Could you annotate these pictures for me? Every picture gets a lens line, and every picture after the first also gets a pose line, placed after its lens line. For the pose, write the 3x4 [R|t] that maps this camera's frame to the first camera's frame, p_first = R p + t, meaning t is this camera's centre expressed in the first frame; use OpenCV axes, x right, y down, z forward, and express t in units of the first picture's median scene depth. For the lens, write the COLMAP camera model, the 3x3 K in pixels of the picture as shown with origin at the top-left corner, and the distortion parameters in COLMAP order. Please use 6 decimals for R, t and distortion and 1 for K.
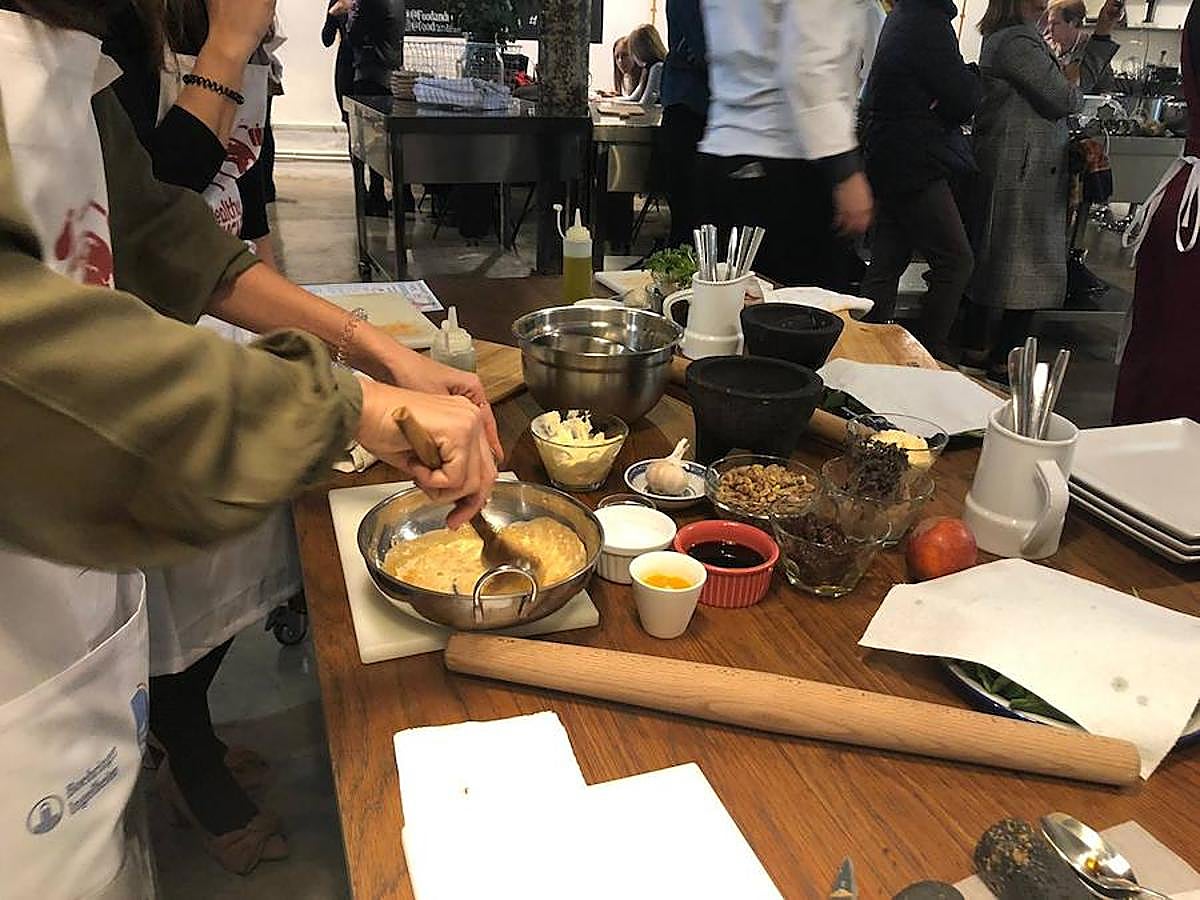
lens RADIAL K [[1018.4, 0, 600.0], [0, 1018.4, 450.0], [0, 0, 1]] dist [0.006445, 0.006698]
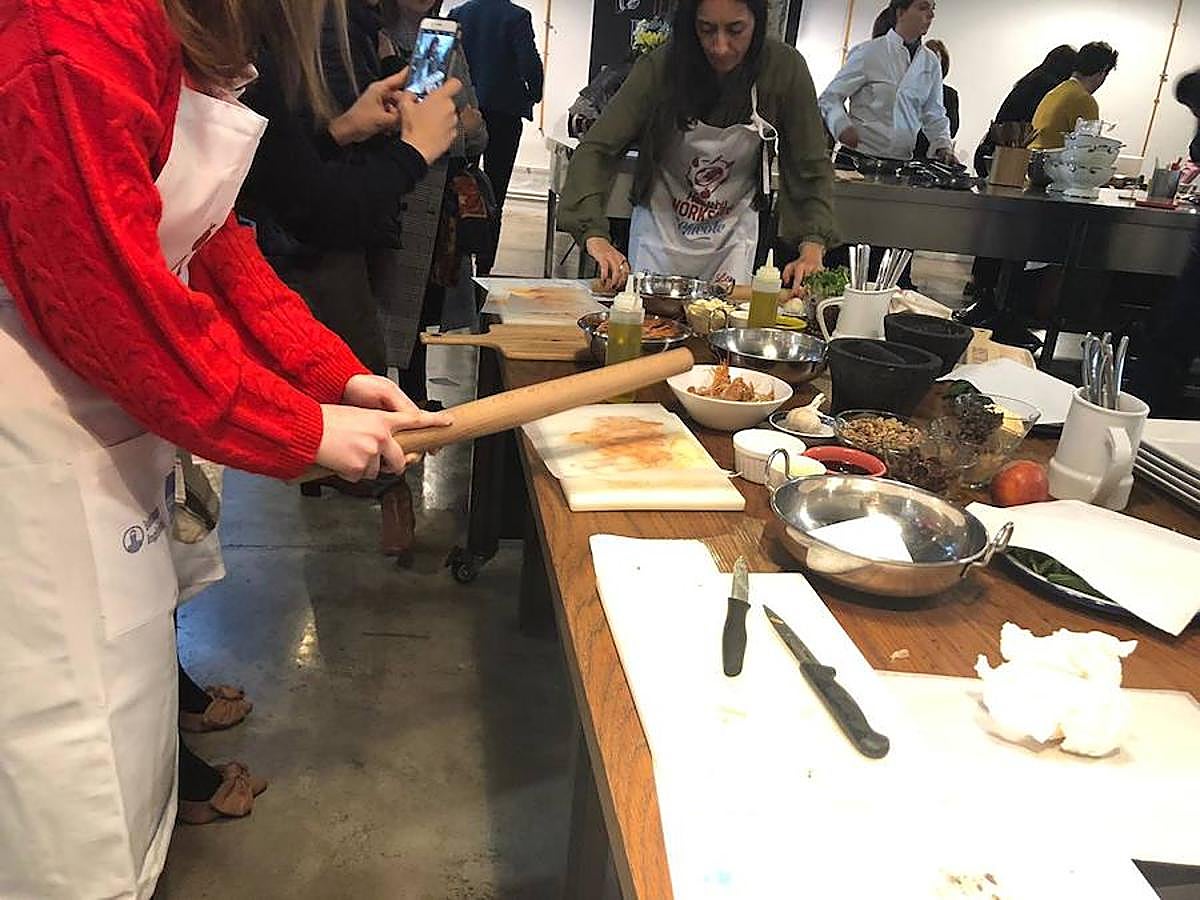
lens RADIAL K [[1018.4, 0, 600.0], [0, 1018.4, 450.0], [0, 0, 1]] dist [0.006445, 0.006698]
pose [[0.983775, 0.105665, -0.144991, 0.003416], [-0.114391, 0.992010, -0.053200, 0.162421], [0.138212, 0.068922, 0.988002, -0.285002]]
